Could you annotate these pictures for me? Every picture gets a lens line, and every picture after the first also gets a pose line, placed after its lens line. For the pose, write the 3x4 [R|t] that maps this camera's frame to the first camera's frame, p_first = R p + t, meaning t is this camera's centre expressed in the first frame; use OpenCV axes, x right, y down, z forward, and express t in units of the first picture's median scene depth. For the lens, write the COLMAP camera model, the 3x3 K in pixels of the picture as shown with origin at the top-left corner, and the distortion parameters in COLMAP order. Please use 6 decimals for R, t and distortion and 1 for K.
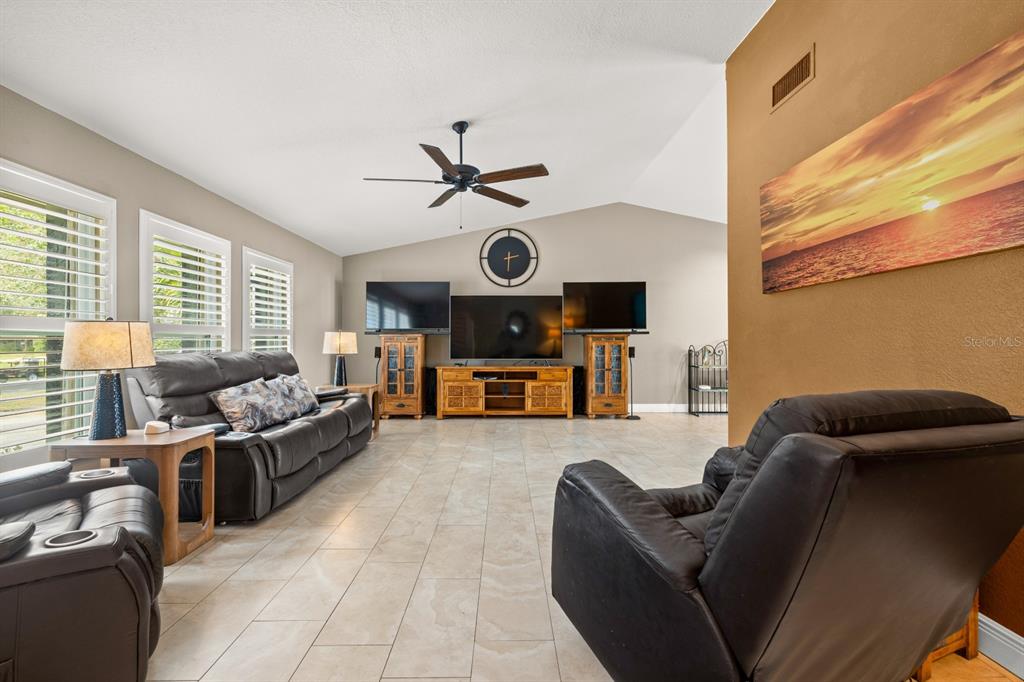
lens RADIAL K [[431.1, 0, 505.9], [0, 431.1, 339.5], [0, 0, 1]] dist [0.002660, 0.000836]
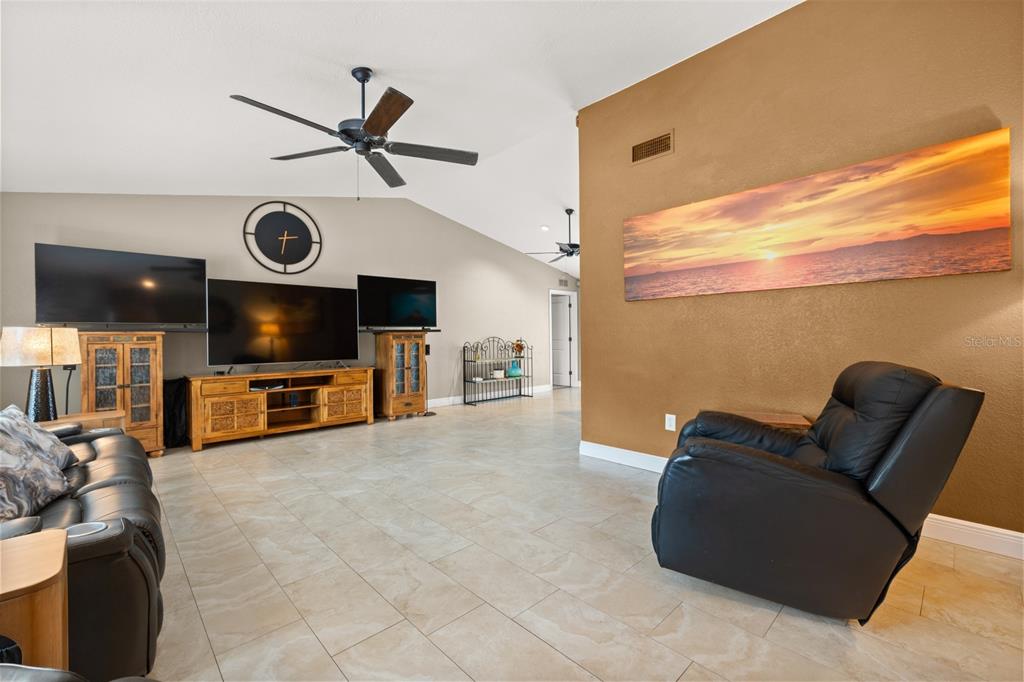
lens RADIAL K [[431.1, 0, 505.9], [0, 431.1, 339.5], [0, 0, 1]] dist [0.002660, 0.000836]
pose [[0.733659, -0.010362, 0.679439, -0.263472], [0.007739, 0.999946, 0.006894, -0.000294], [-0.679474, 0.000200, 0.733700, 0.129326]]
